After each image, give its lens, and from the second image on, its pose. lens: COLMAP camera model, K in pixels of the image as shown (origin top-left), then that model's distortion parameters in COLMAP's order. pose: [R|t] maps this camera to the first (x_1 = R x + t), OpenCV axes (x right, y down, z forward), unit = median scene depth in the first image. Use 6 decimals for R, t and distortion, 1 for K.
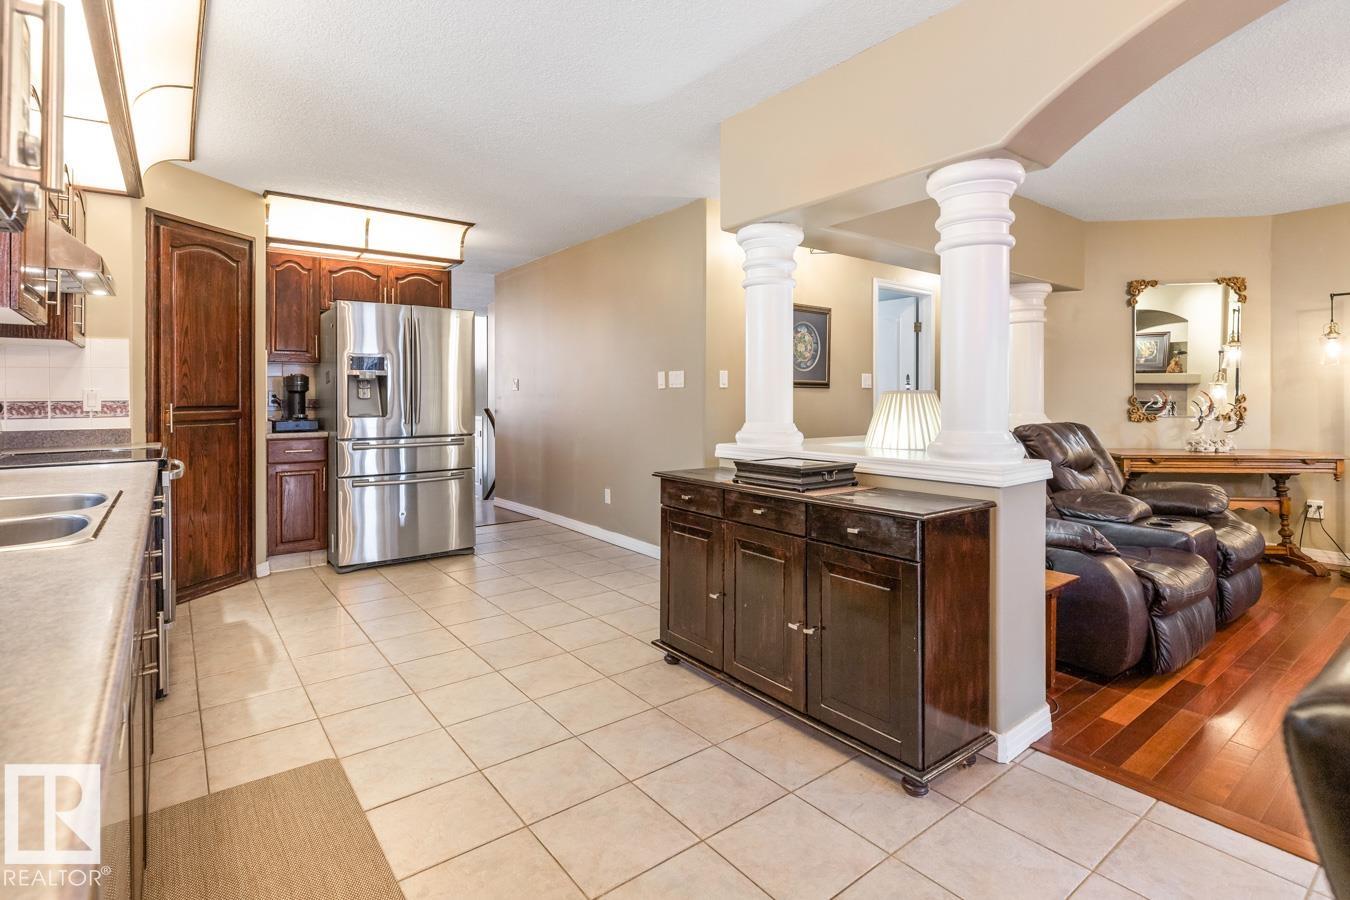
lens RADIAL K [[660.3, 0, 678.5], [0, 660.3, 396.5], [0, 0, 1]] dist [-0.004503, -0.001098]
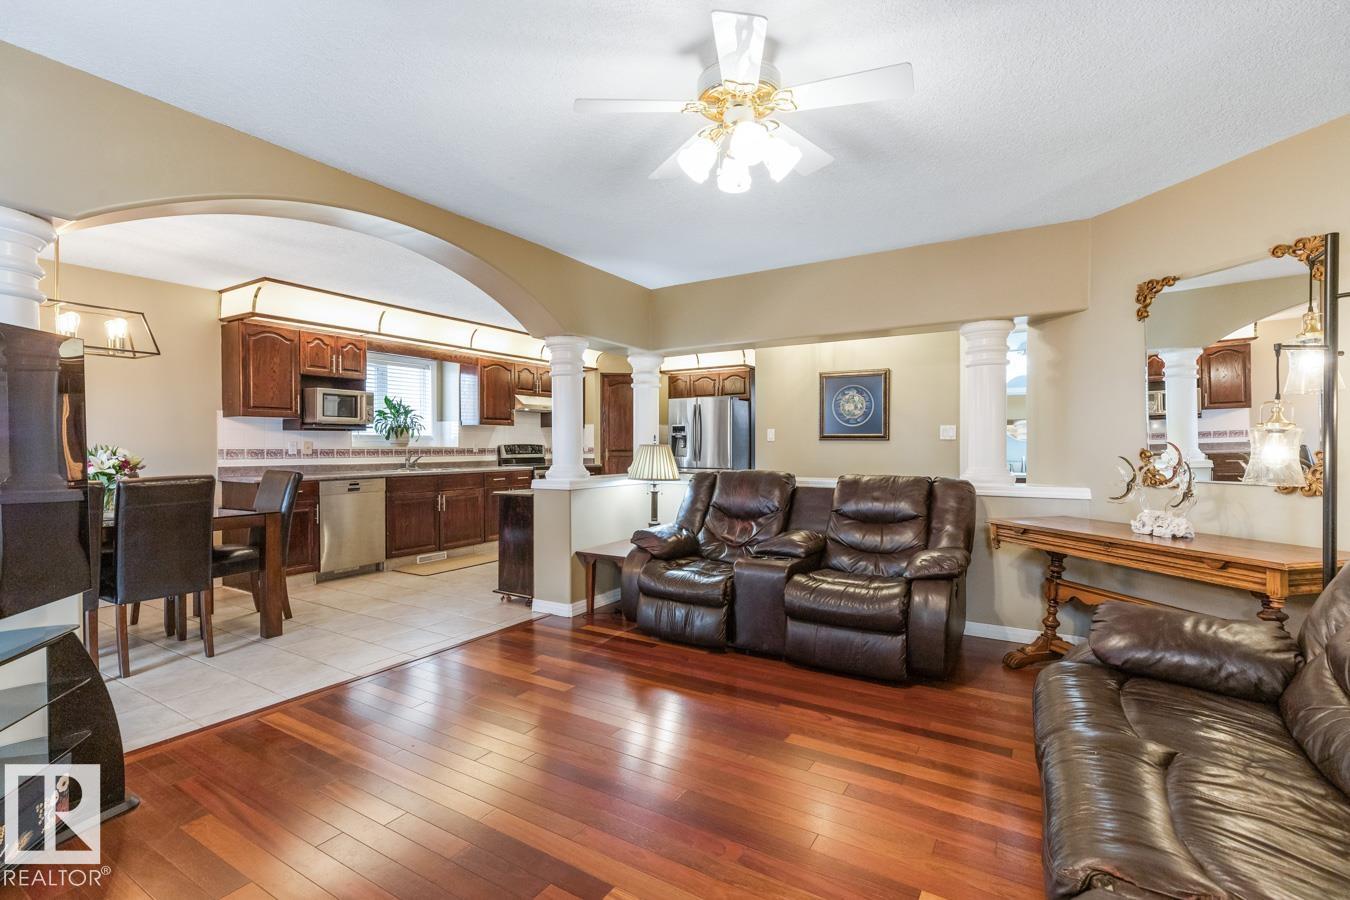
lens RADIAL K [[622.2, 0, 672.9], [0, 622.2, 445.5], [0, 0, 1]] dist [0.002035, 0.000672]
pose [[0.345982, 0.002552, -0.938238, 1.424332], [-0.000384, 0.999997, 0.002578, -0.008132], [0.938241, -0.000532, 0.345981, 0.380536]]
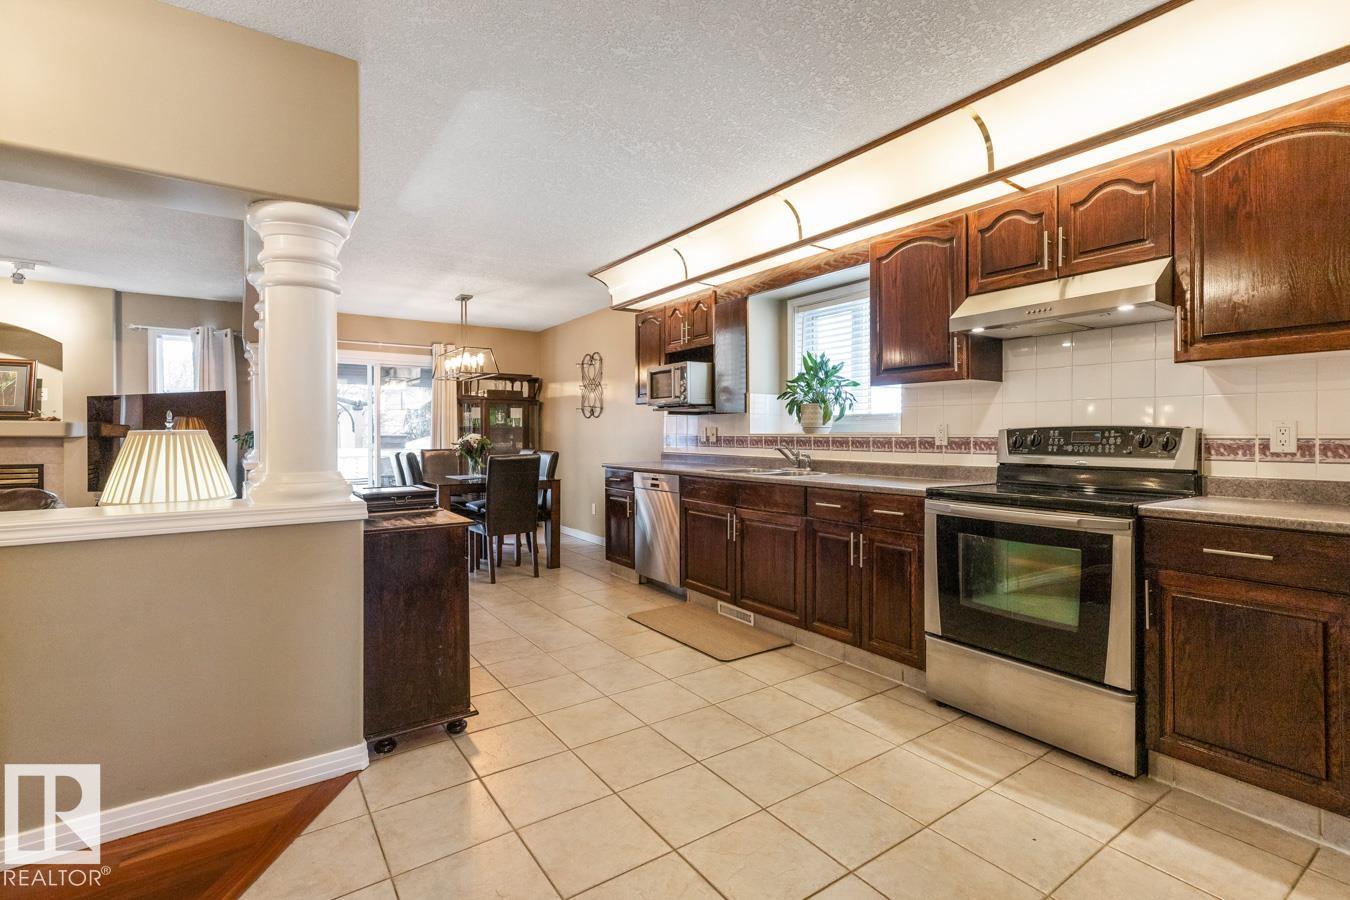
lens RADIAL K [[626.3, 0, 673.5], [0, 626.3, 437.4], [0, 0, 1]] dist [0.002919, 0.000444]
pose [[-0.998108, 0.003542, 0.061377, -0.264139], [0.003872, 0.999979, 0.005255, 0.000286], [-0.061357, 0.005482, -0.998101, 1.353244]]
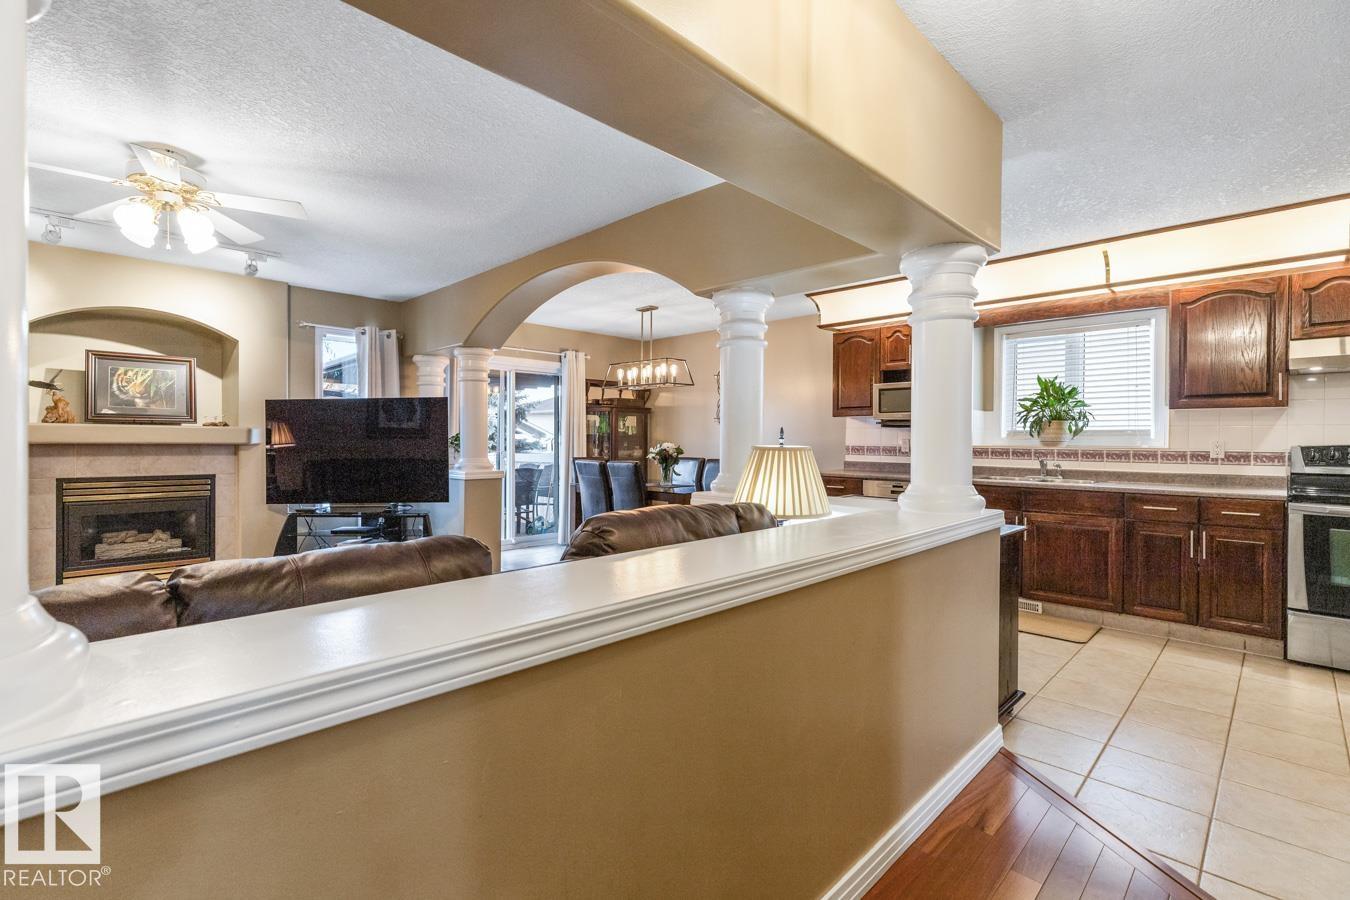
lens RADIAL K [[622.2, 0, 672.9], [0, 622.2, 445.5], [0, 0, 1]] dist [0.002035, 0.000672]
pose [[-0.992023, -0.001468, -0.126051, 0.461471], [-0.003038, 0.999920, 0.012269, -0.014397], [0.126023, 0.012554, -0.991948, 1.396719]]
